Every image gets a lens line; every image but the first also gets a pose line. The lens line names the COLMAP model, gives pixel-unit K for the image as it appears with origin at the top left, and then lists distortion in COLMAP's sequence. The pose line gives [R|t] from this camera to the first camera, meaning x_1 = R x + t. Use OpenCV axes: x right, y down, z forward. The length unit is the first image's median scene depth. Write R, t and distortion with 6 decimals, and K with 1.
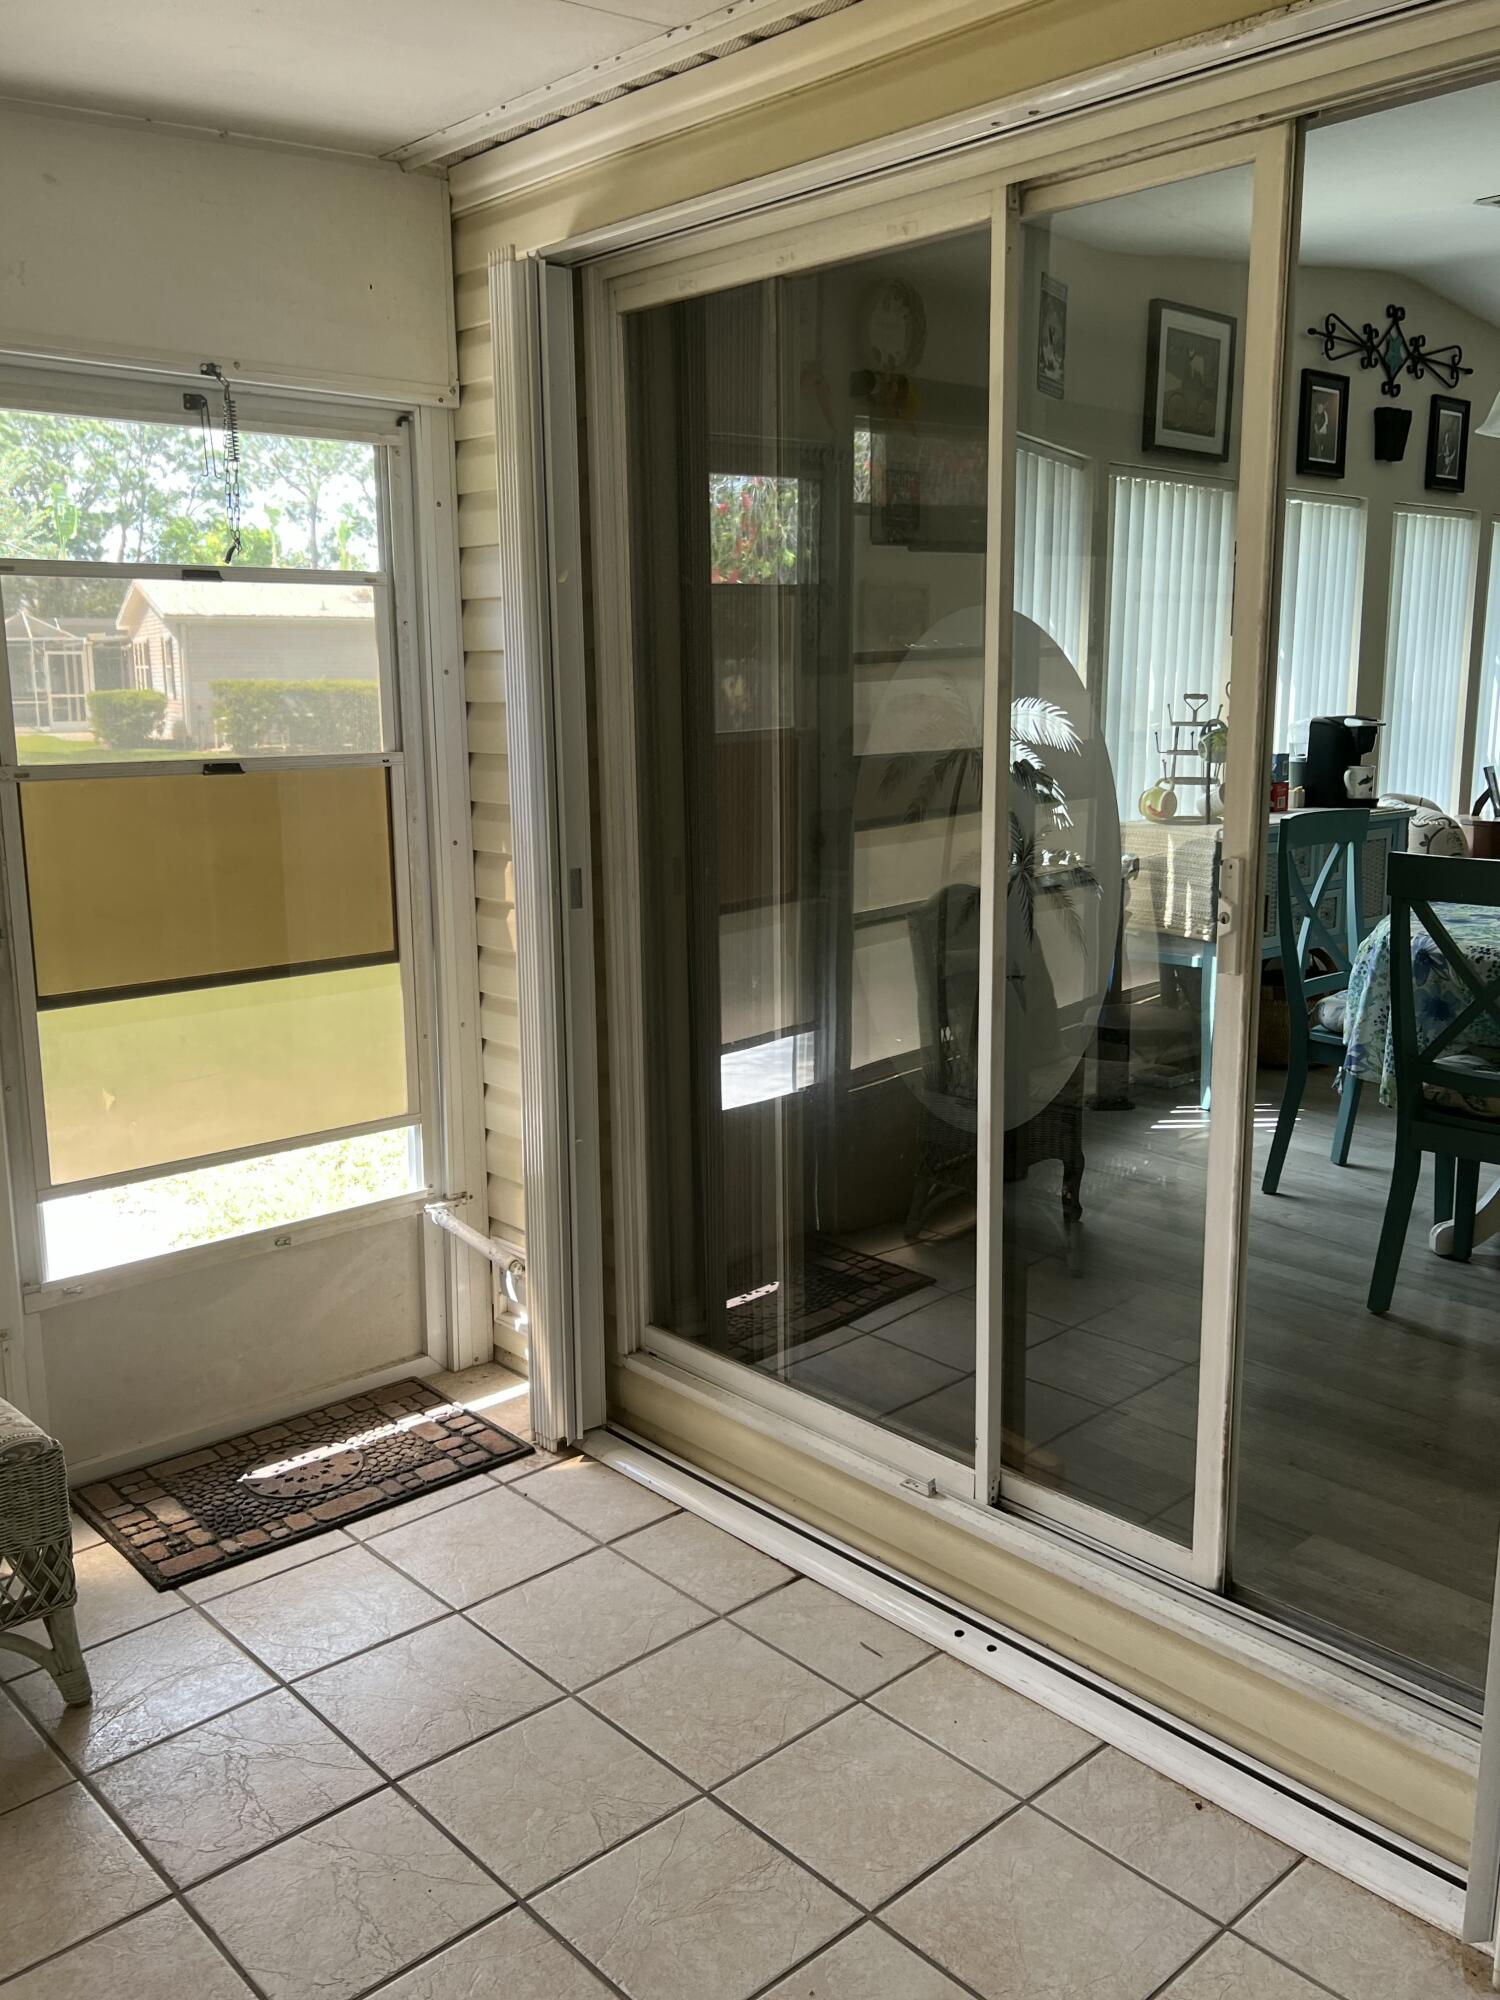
lens RADIAL K [[1660.3, 0, 736.5], [0, 1660.3, 1005.2], [0, 0, 1]] dist [0.042929, -0.034192]
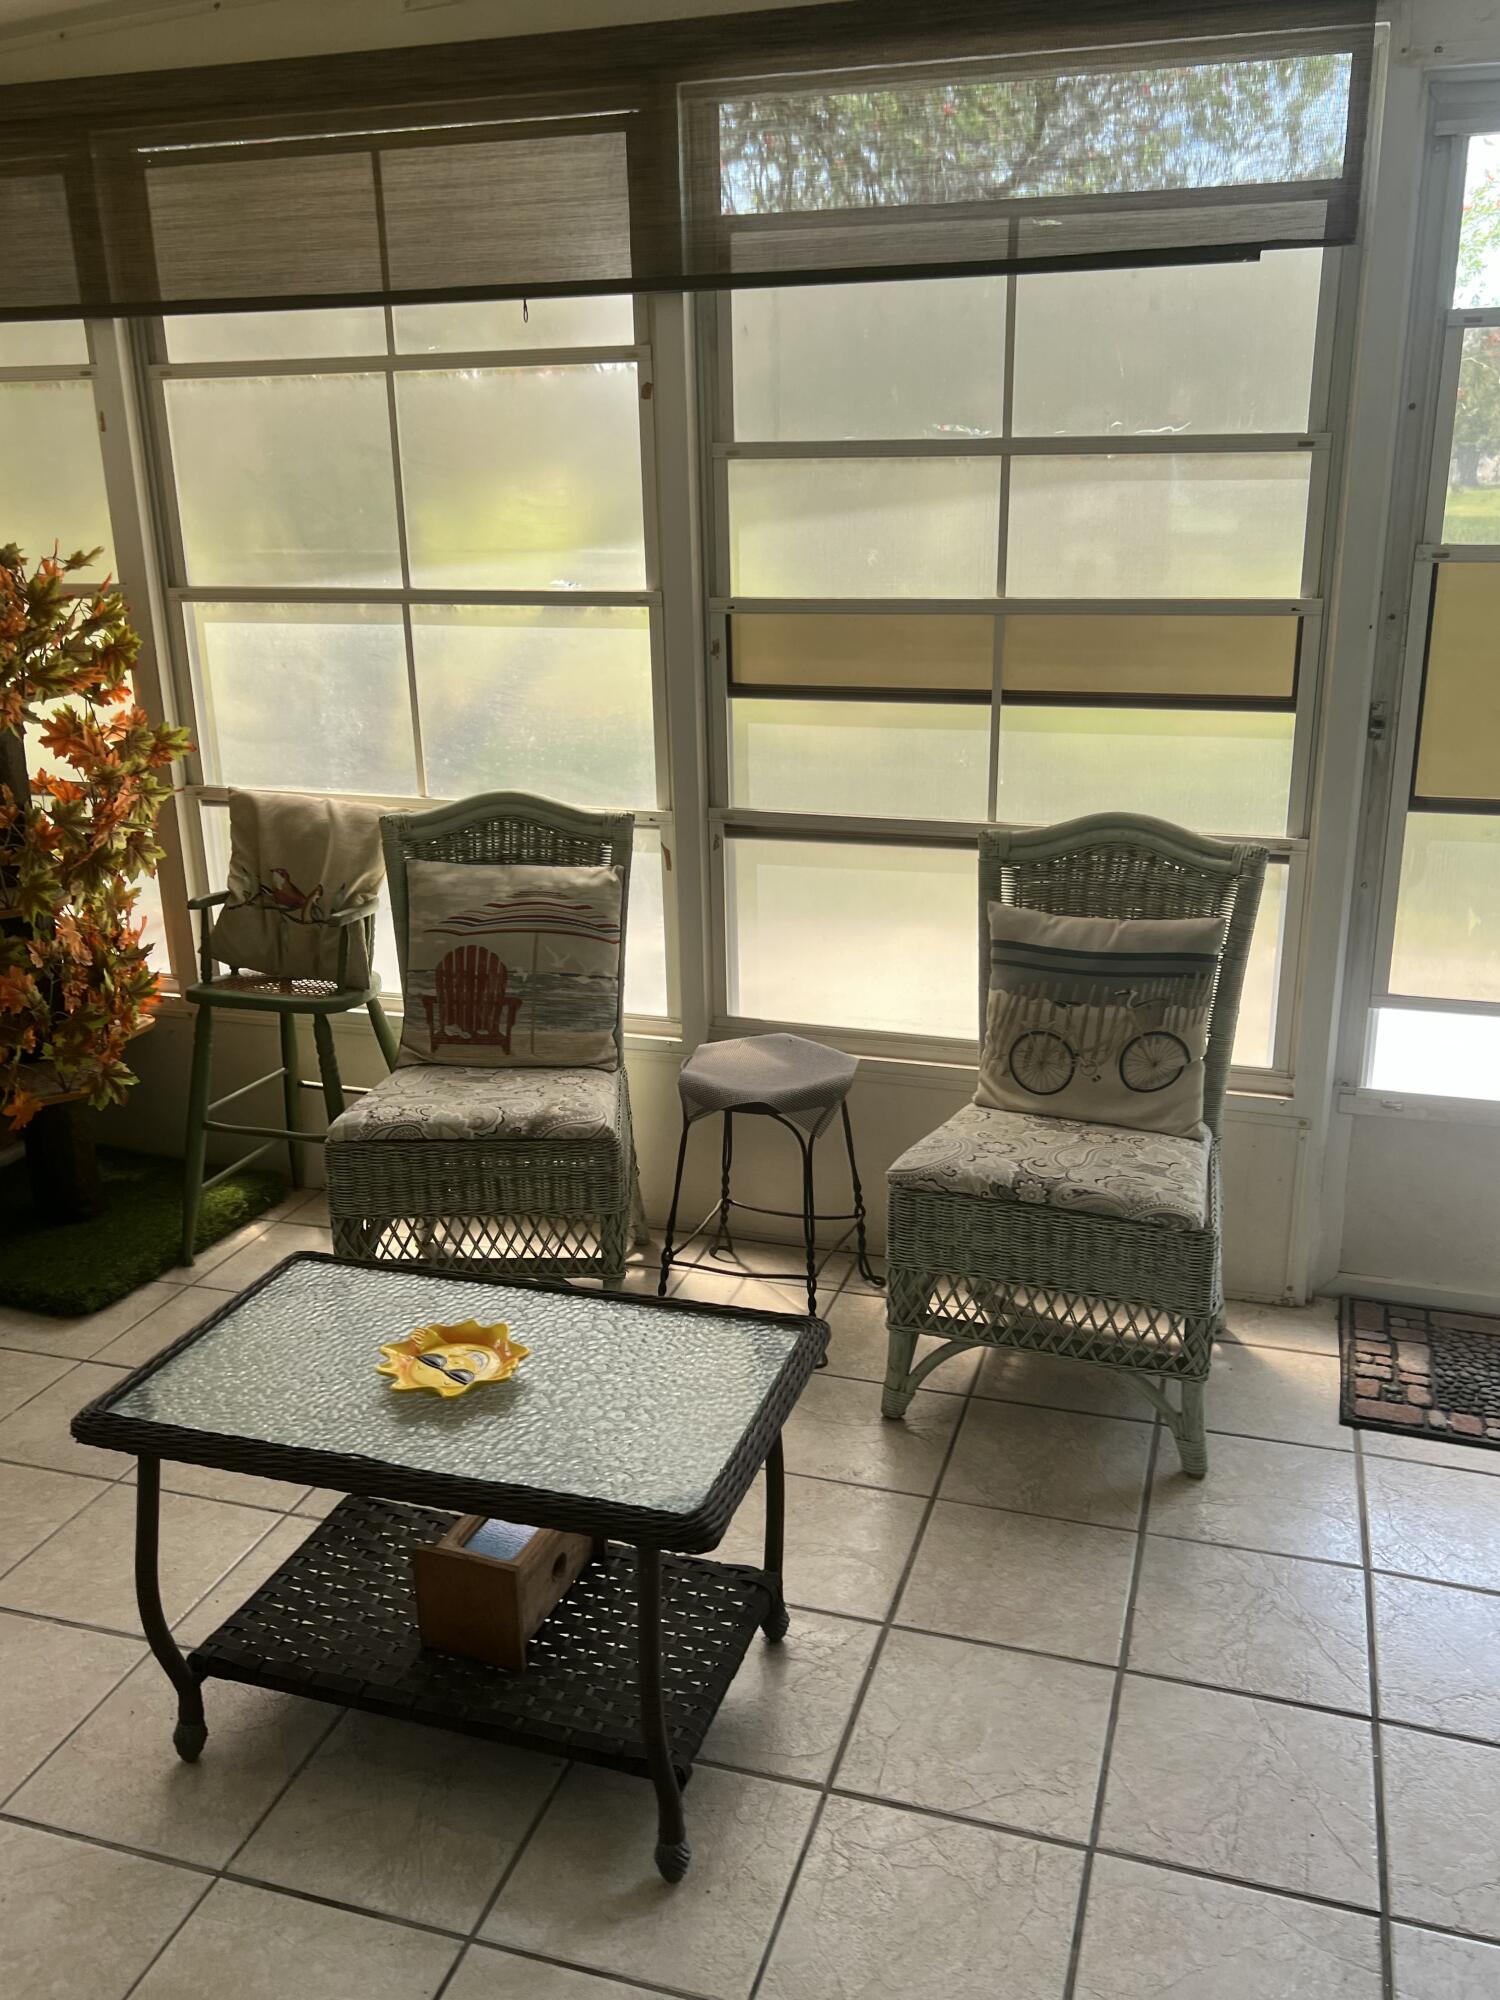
lens RADIAL K [[1660.3, 0, 736.5], [0, 1660.3, 1005.2], [0, 0, 1]] dist [0.042929, -0.034192]
pose [[0.498112, 0.258290, -0.827750, 0.209623], [-0.154836, 0.965758, 0.208179, -0.028757], [0.853177, 0.024469, 0.521048, 0.185108]]
